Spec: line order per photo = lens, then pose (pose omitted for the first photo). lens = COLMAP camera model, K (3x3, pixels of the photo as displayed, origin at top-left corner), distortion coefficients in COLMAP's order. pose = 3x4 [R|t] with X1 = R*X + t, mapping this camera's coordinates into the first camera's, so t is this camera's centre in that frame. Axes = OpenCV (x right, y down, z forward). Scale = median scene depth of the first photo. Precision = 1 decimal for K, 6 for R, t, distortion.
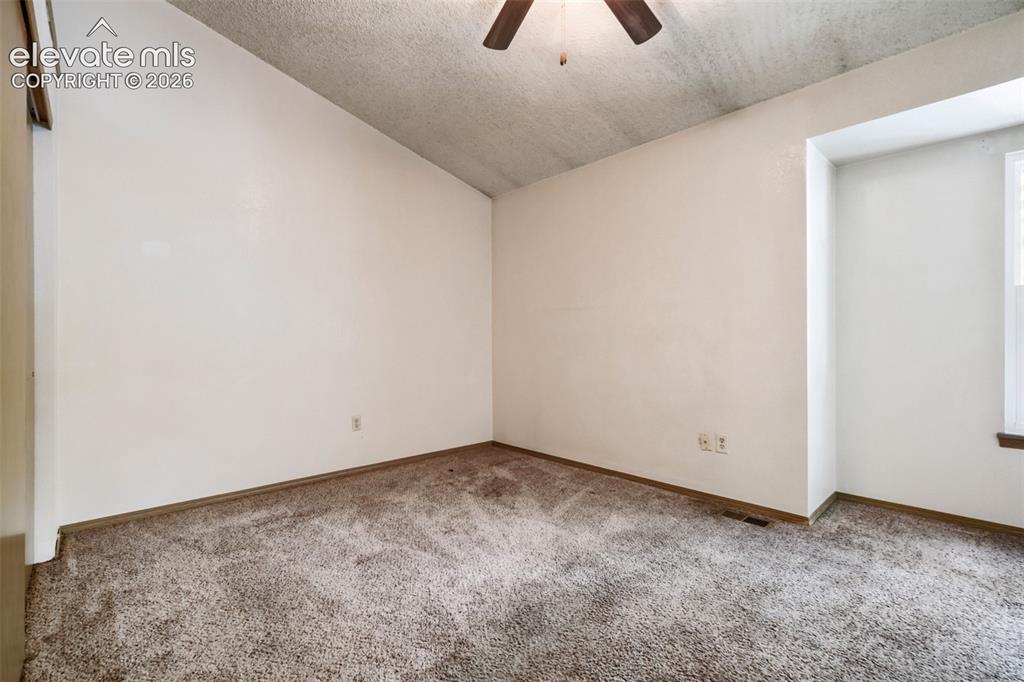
lens RADIAL K [[456.9, 0, 511.2], [0, 456.9, 340.0], [0, 0, 1]] dist [0.012188, -0.000007]
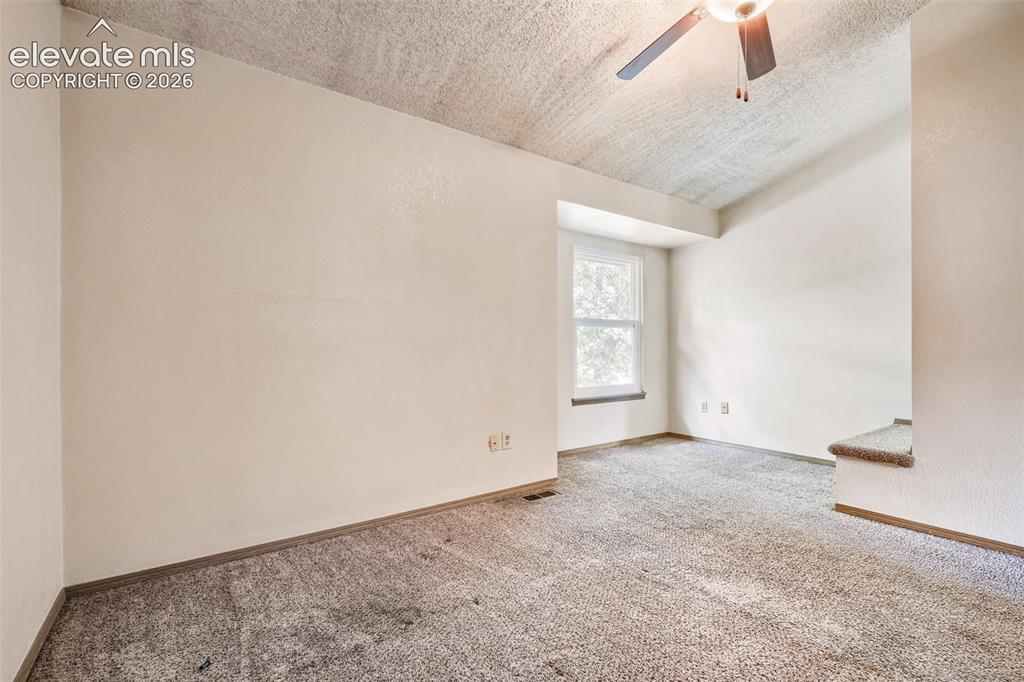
lens RADIAL K [[456.9, 0, 511.4], [0, 456.9, 344.8], [0, 0, 1]] dist [0.012188, -0.000007]
pose [[0.122476, 0.011267, 0.992407, -0.637120], [0.003879, 0.999922, -0.011831, 0.008264], [-0.992464, 0.005298, 0.122423, 0.853469]]
